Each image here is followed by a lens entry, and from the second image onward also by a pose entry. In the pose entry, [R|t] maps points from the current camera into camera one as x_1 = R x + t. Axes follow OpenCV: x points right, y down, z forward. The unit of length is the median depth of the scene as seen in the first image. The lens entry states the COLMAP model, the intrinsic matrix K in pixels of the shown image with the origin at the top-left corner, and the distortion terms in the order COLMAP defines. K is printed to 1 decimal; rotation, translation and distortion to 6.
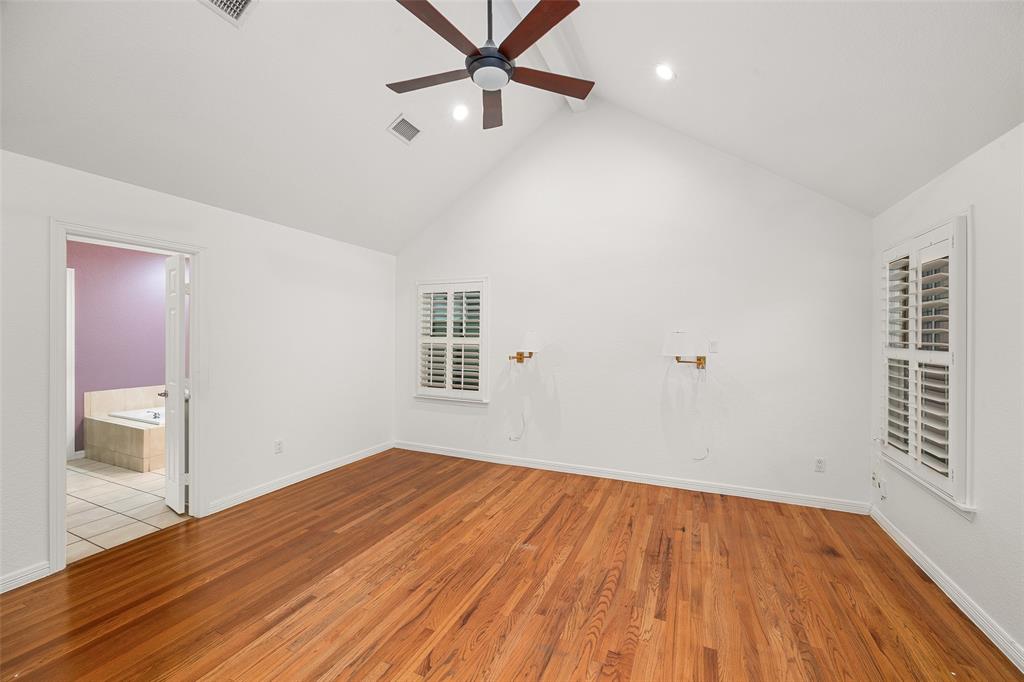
lens RADIAL K [[402.6, 0, 514.3], [0, 402.6, 338.5], [0, 0, 1]] dist [-0.001034, -0.000034]
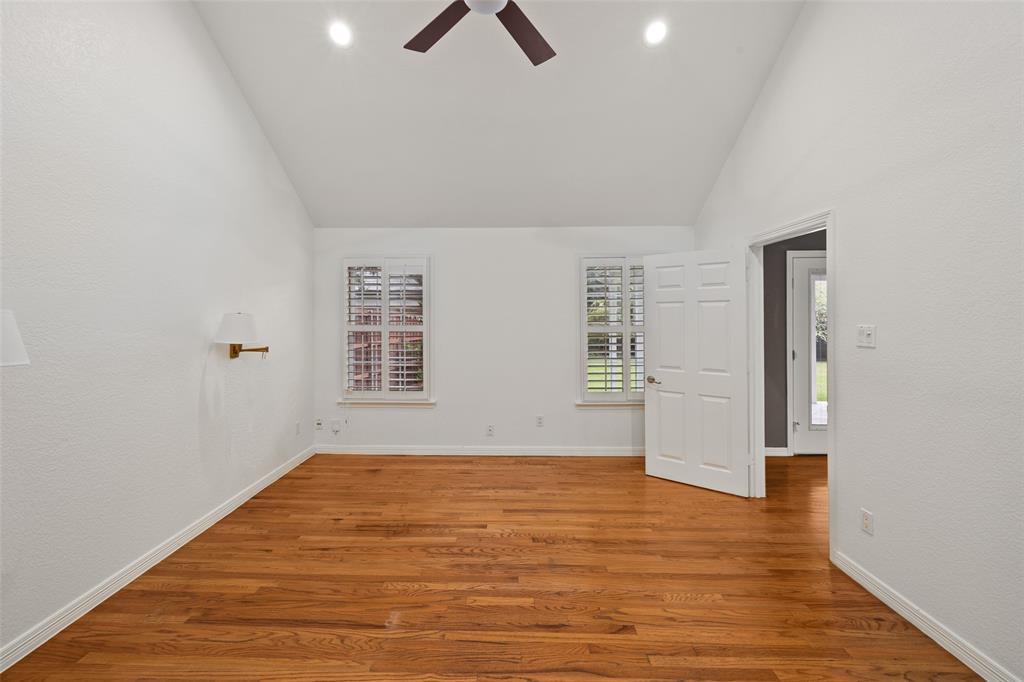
lens RADIAL K [[402.6, 0, 526.8], [0, 402.6, 313.8], [0, 0, 1]] dist [-0.001034, -0.000034]
pose [[-0.413375, 0.003982, 0.910552, -0.766201], [0.006591, 0.999977, -0.001381, -0.010024], [-0.910537, 0.005431, -0.413391, 1.186111]]
